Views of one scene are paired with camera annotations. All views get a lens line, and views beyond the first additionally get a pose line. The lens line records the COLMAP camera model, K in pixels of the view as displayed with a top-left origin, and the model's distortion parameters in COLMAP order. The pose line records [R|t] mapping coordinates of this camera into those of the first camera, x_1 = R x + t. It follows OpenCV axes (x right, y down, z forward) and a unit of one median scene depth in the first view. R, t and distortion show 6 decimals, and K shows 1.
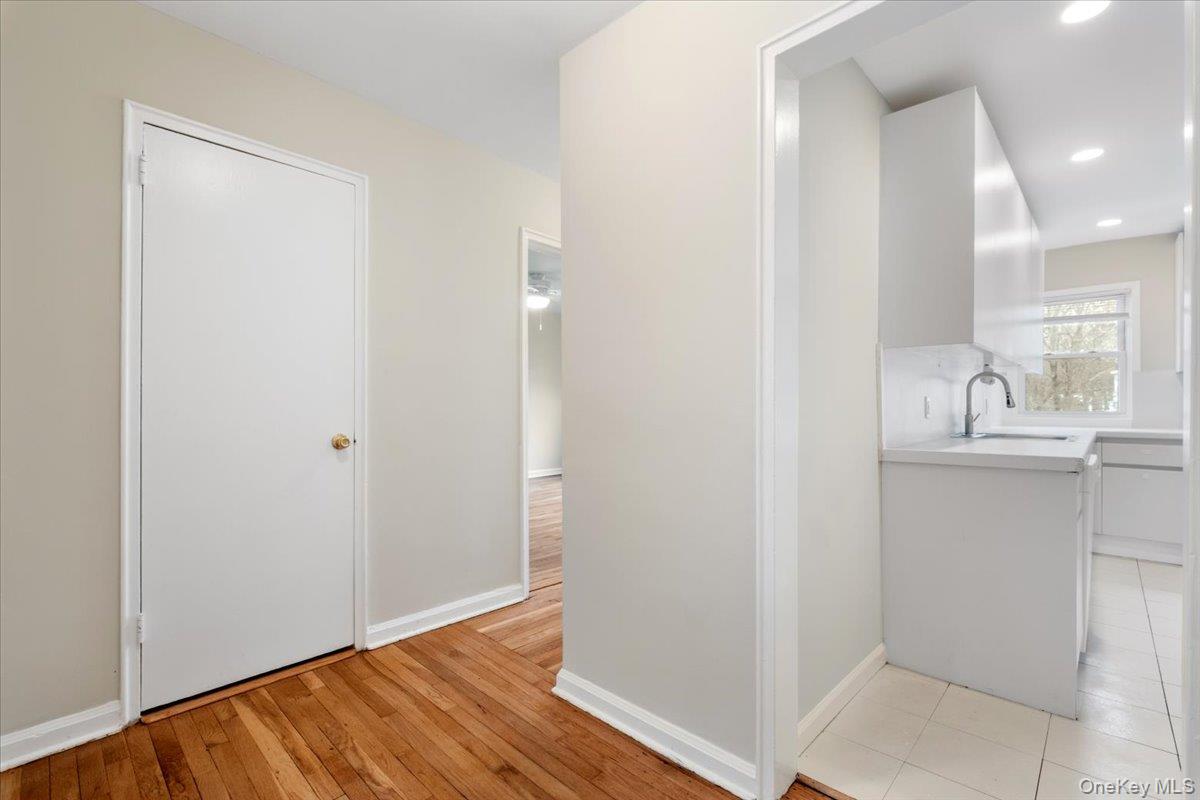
lens RADIAL K [[536.8, 0, 600.0], [0, 536.8, 400.0], [0, 0, 1]] dist [0.001302, -0.000359]
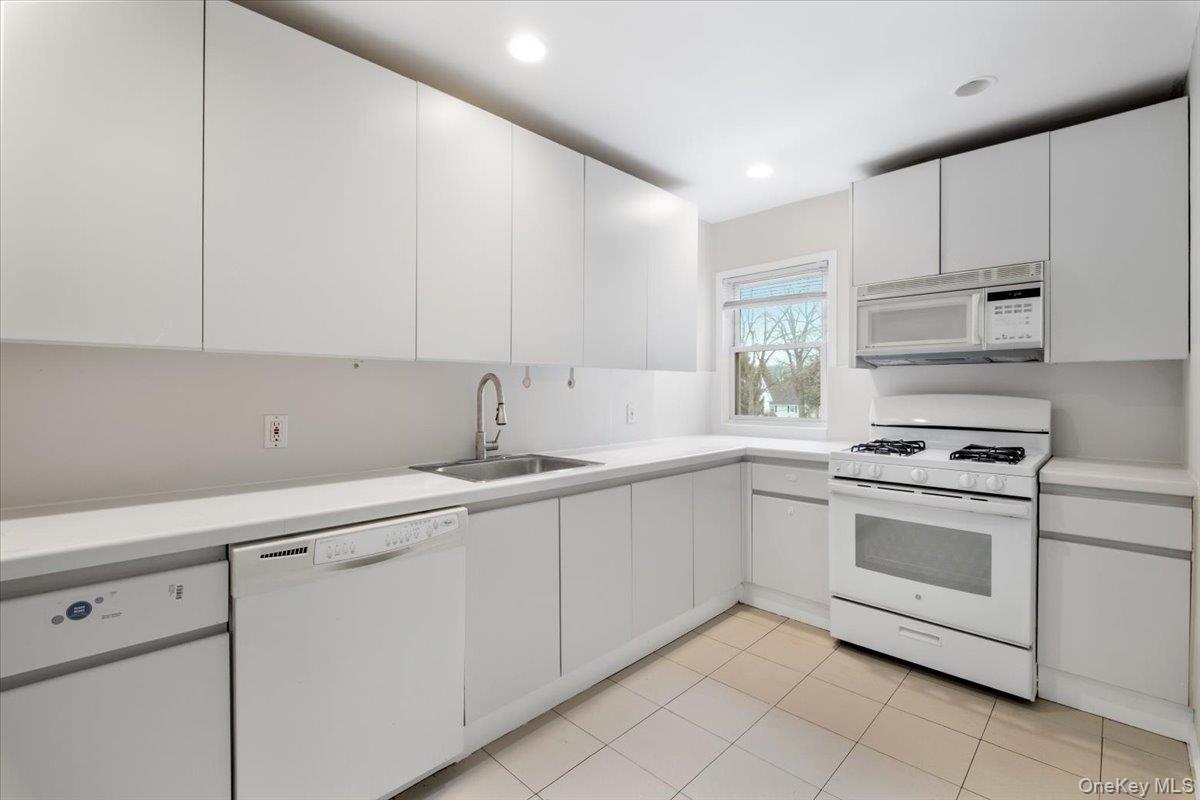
lens RADIAL K [[513.1, 0, 607.0], [0, 513.1, 395.0], [0, 0, 1]] dist [-0.001673, -0.001123]
pose [[0.999808, -0.002806, -0.019408, 0.731732], [0.003085, 0.999891, 0.014405, -0.026596], [0.019366, -0.014462, 0.999708, 0.268528]]
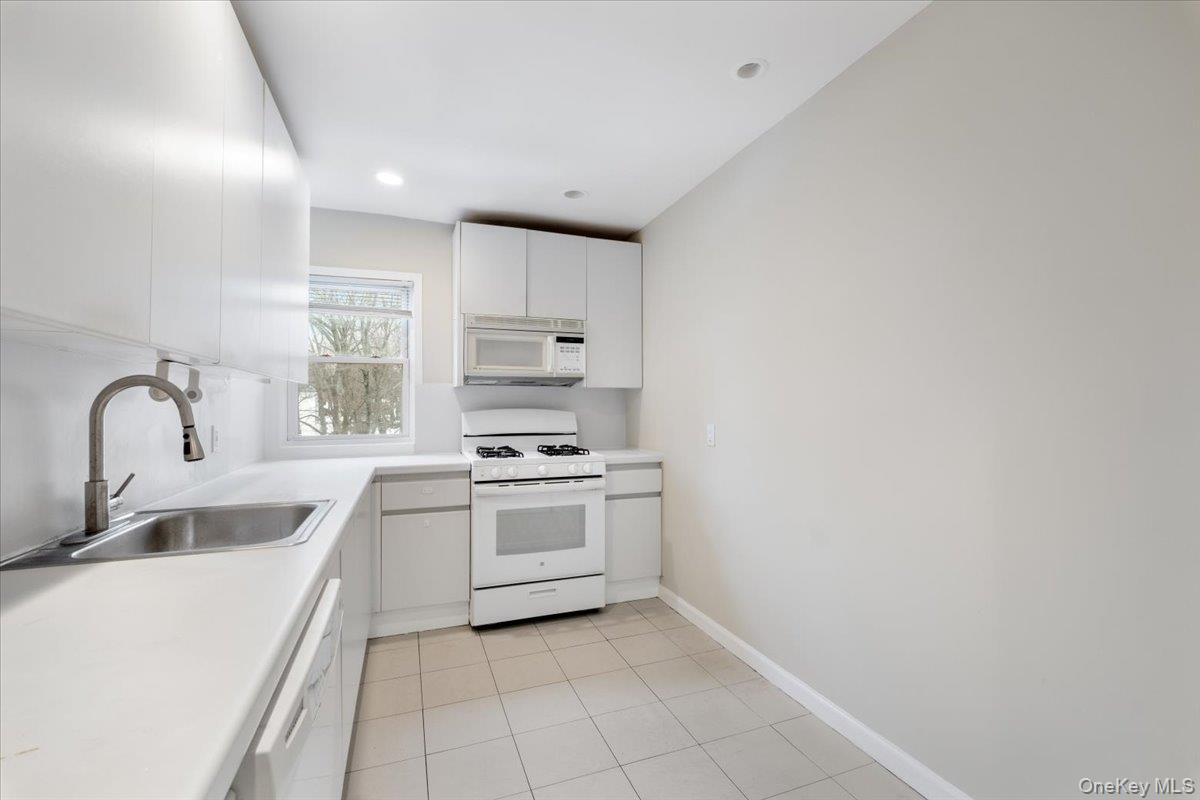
lens RADIAL K [[536.8, 0, 600.0], [0, 536.8, 400.0], [0, 0, 1]] dist [0.001302, -0.000359]
pose [[0.450332, 0.006009, 0.892841, 0.419220], [-0.000615, 0.999979, -0.006420, -0.025423], [-0.892861, 0.002342, 0.450326, 0.410564]]
